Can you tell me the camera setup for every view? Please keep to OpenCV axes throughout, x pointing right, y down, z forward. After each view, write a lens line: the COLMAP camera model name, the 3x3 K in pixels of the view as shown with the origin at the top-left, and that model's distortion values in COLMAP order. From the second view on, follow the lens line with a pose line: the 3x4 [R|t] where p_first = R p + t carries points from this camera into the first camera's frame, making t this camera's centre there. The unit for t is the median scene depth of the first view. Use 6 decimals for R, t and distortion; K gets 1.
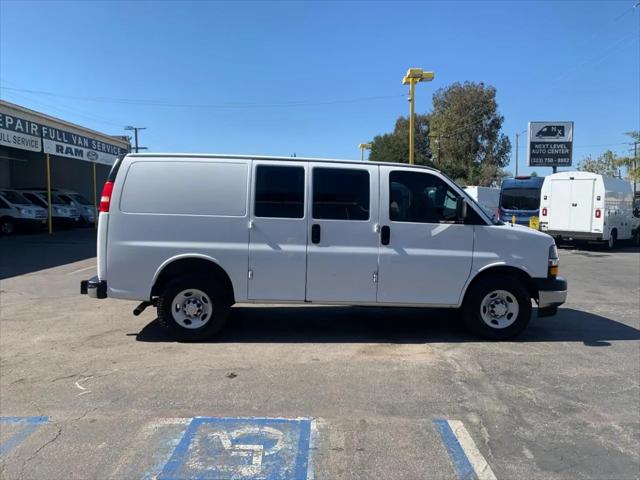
lens RADIAL K [[493.1, 0, 320.5], [0, 493.1, 236.2], [0, 0, 1]] dist [0.001630, -0.004762]
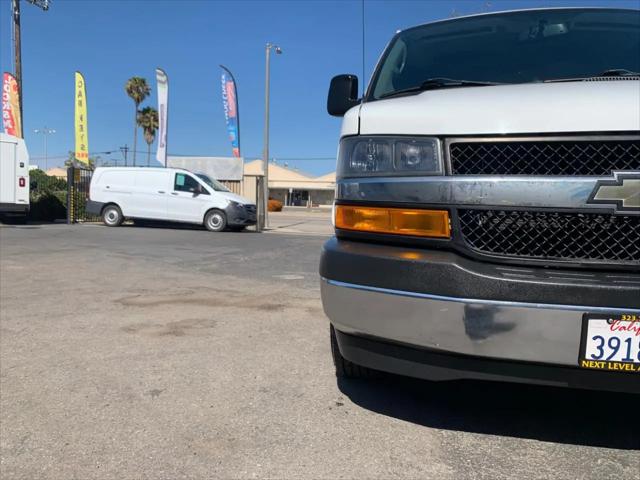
lens RADIAL K [[493.1, 0, 320.5], [0, 493.1, 236.2], [0, 0, 1]] dist [0.001630, -0.004762]
pose [[0.230944, -0.057168, 0.971286, -0.183681], [0.033233, 0.998153, 0.050848, 0.023953], [-0.972399, 0.020536, 0.232417, 0.260052]]
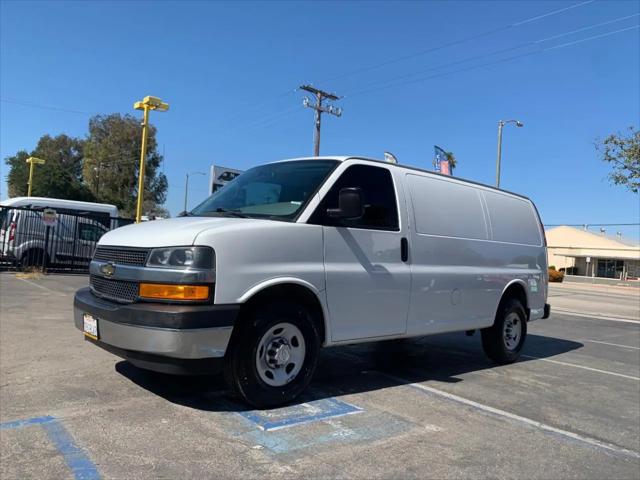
lens RADIAL K [[490.6, 0, 322.5], [0, 490.6, 237.2], [0, 0, 1]] dist [0.007817, -0.005274]
pose [[0.758040, 0.070964, 0.648336, -0.158864], [-0.023714, 0.996405, -0.081335, 0.023281], [-0.651777, 0.046280, 0.756998, 0.004808]]
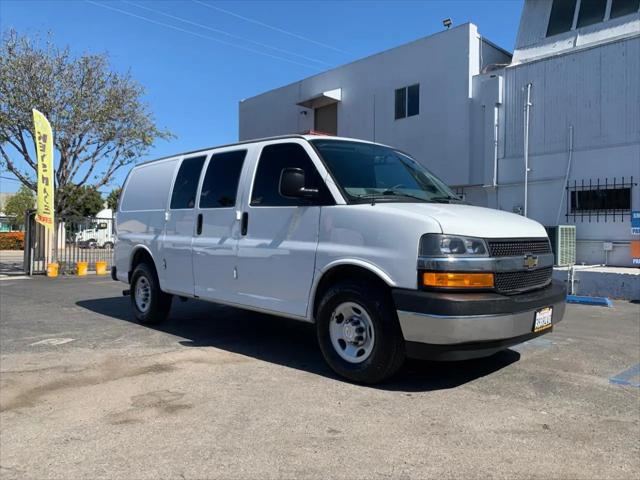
lens RADIAL K [[493.1, 0, 320.5], [0, 493.1, 236.2], [0, 0, 1]] dist [0.001630, -0.004762]
pose [[-0.685974, -0.007015, 0.727592, -0.185050], [0.034703, 0.998500, 0.042345, -0.001775], [-0.726798, 0.054297, -0.684702, 0.448487]]
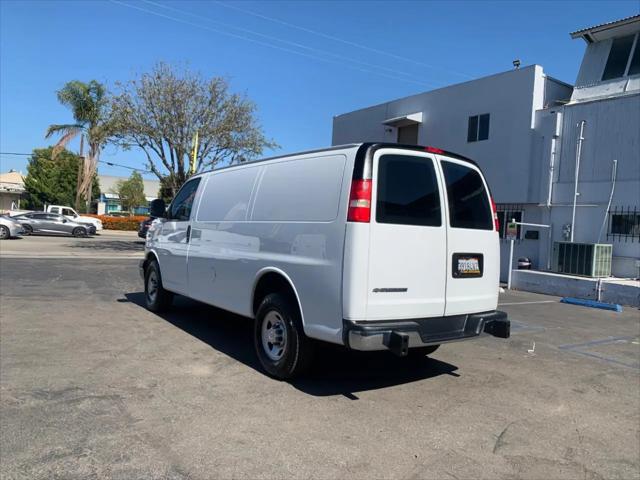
lens RADIAL K [[493.1, 0, 320.5], [0, 493.1, 236.2], [0, 0, 1]] dist [0.001630, -0.004762]
pose [[-0.559181, -0.055732, 0.827170, -0.318047], [-0.012565, 0.998193, 0.058761, -0.027563], [-0.828951, 0.022465, -0.558871, 0.564786]]
